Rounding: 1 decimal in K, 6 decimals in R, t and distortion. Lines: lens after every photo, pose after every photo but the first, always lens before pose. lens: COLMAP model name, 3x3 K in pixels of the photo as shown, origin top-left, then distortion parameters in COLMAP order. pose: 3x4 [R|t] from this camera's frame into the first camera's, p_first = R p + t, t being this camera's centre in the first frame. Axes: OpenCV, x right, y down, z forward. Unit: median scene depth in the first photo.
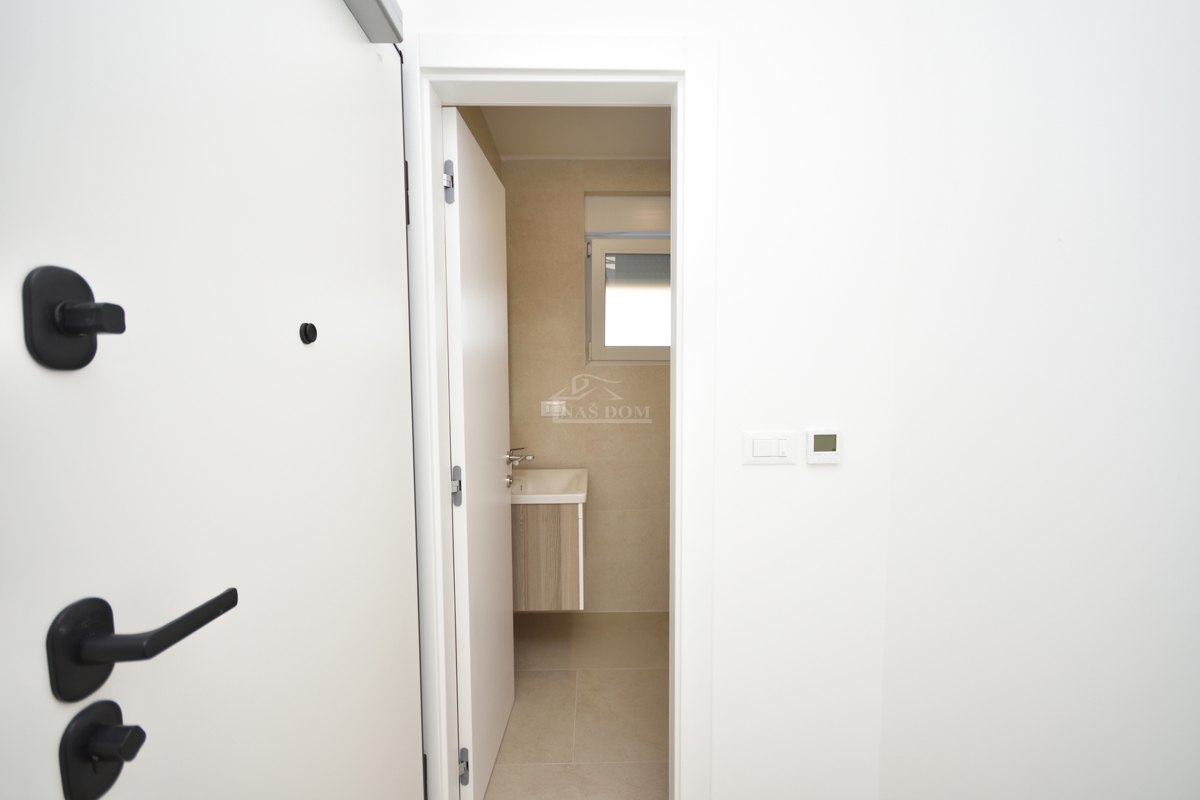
lens RADIAL K [[526.9, 0, 603.3], [0, 526.9, 412.4], [0, 0, 1]] dist [0.000126, -0.000900]
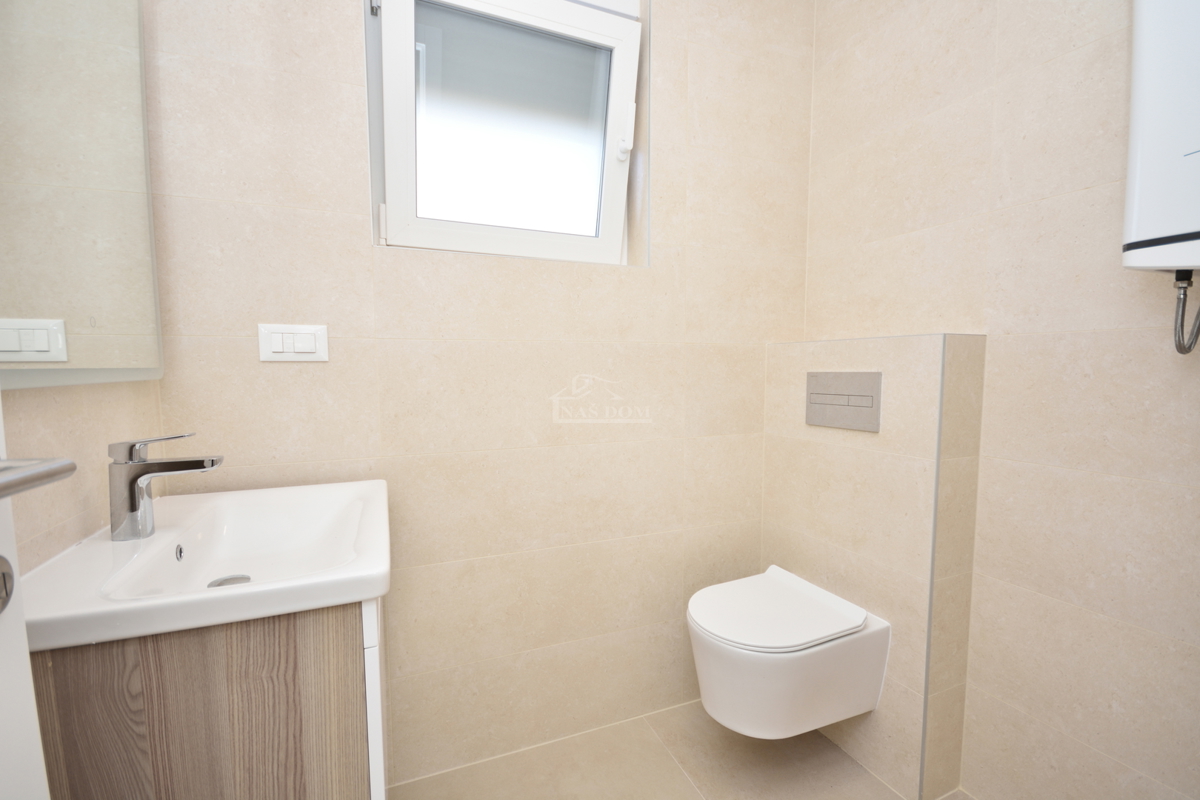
lens RADIAL K [[526.9, 0, 603.3], [0, 526.9, 412.4], [0, 0, 1]] dist [0.000126, -0.000900]
pose [[0.930251, -0.028463, 0.365817, -0.020626], [0.024647, 0.999582, 0.015097, 0.048800], [-0.366094, -0.005028, 0.930564, 0.517887]]
